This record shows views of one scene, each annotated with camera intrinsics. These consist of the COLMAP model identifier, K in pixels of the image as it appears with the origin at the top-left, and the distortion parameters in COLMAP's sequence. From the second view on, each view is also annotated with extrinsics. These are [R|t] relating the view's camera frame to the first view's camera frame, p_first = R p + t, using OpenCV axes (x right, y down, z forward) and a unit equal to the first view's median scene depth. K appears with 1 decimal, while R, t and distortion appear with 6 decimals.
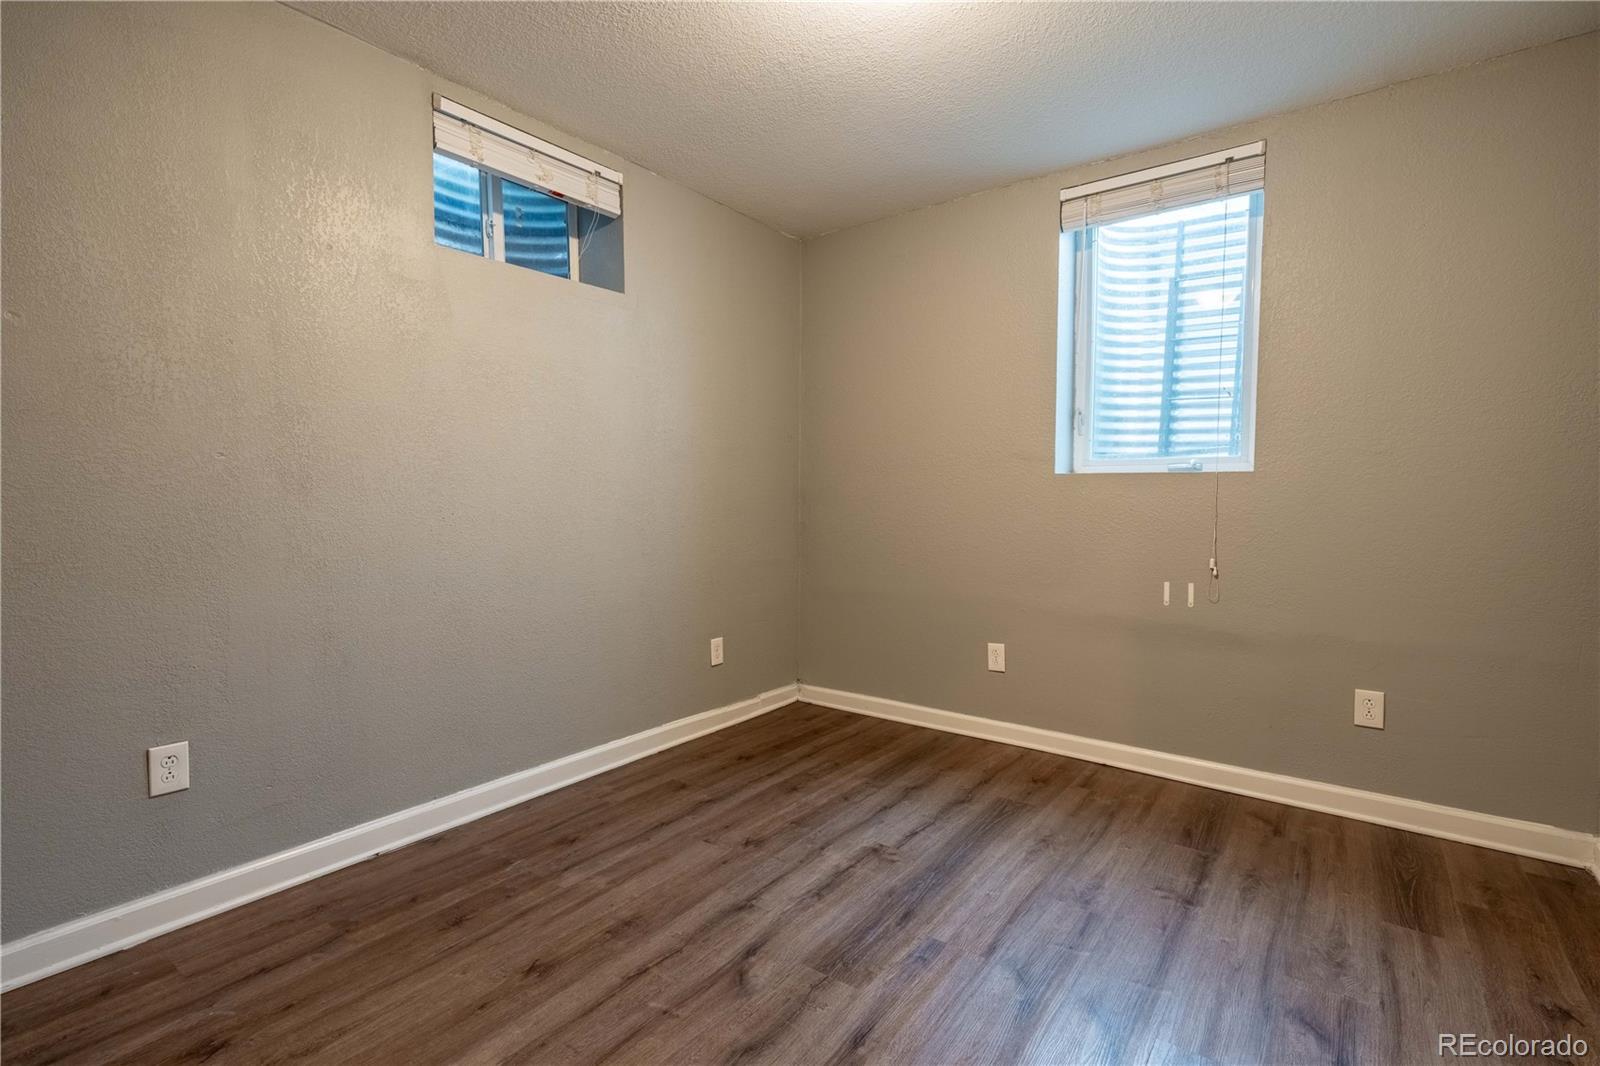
lens RADIAL K [[722.8, 0, 791.3], [0, 722.8, 534.5], [0, 0, 1]] dist [-0.003868, 0.000921]
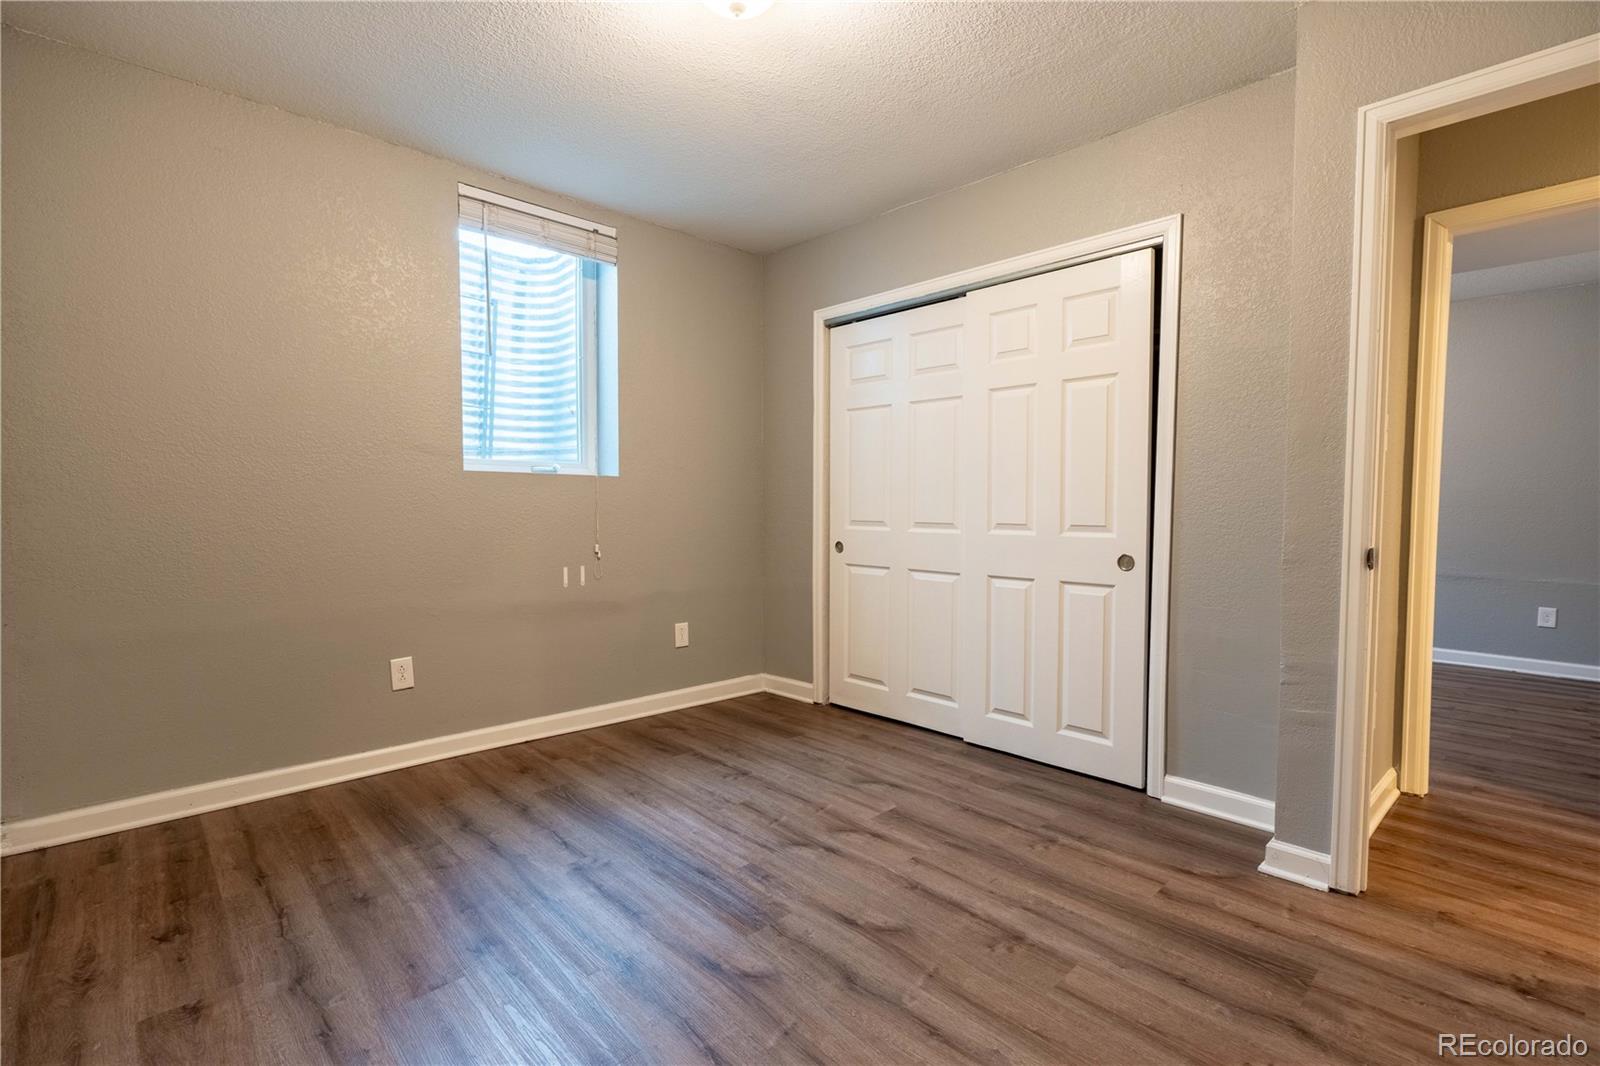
lens RADIAL K [[722.8, 0, 788.6], [0, 722.8, 531.3], [0, 0, 1]] dist [-0.003868, 0.000921]
pose [[0.185433, -0.038204, 0.981914, -0.600844], [0.040400, 0.998696, 0.031227, -0.015466], [-0.981826, 0.033879, 0.186735, 0.442552]]
